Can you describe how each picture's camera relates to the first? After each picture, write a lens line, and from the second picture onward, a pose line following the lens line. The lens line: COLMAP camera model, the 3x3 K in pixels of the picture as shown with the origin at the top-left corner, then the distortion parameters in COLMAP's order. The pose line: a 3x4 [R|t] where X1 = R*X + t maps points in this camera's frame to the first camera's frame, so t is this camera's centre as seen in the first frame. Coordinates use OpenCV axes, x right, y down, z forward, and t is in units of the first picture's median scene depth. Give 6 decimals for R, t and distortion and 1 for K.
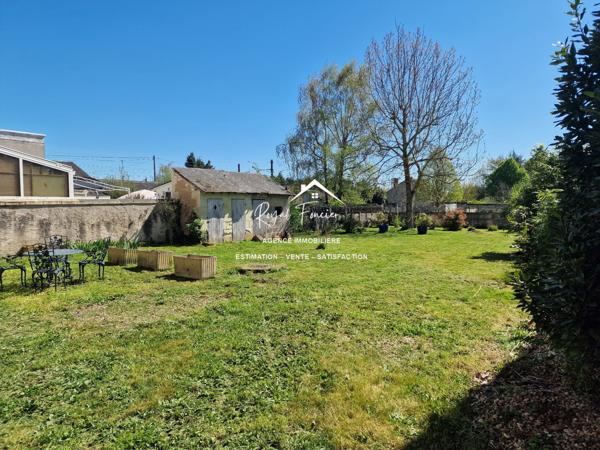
lens RADIAL K [[398.0, 0, 299.0], [0, 398.0, 220.1], [0, 0, 1]] dist [0.047945, -0.046772]
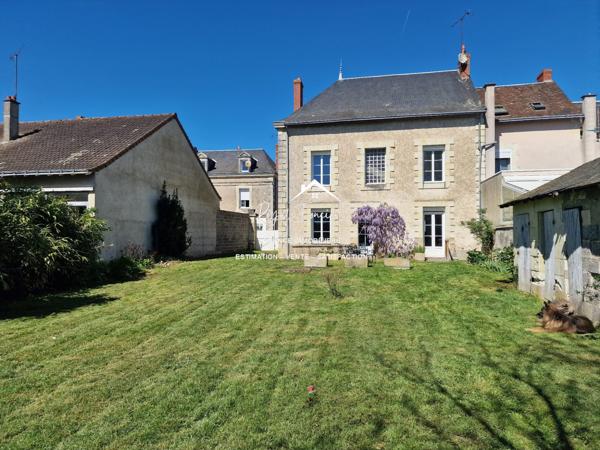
lens RADIAL K [[398.0, 0, 298.9], [0, 398.0, 225.2], [0, 0, 1]] dist [0.047945, -0.046772]
pose [[-0.878281, 0.001625, -0.478142, 0.312856], [-0.006630, 0.999857, 0.015576, -0.039182], [0.478098, 0.016851, -0.878145, 1.226764]]
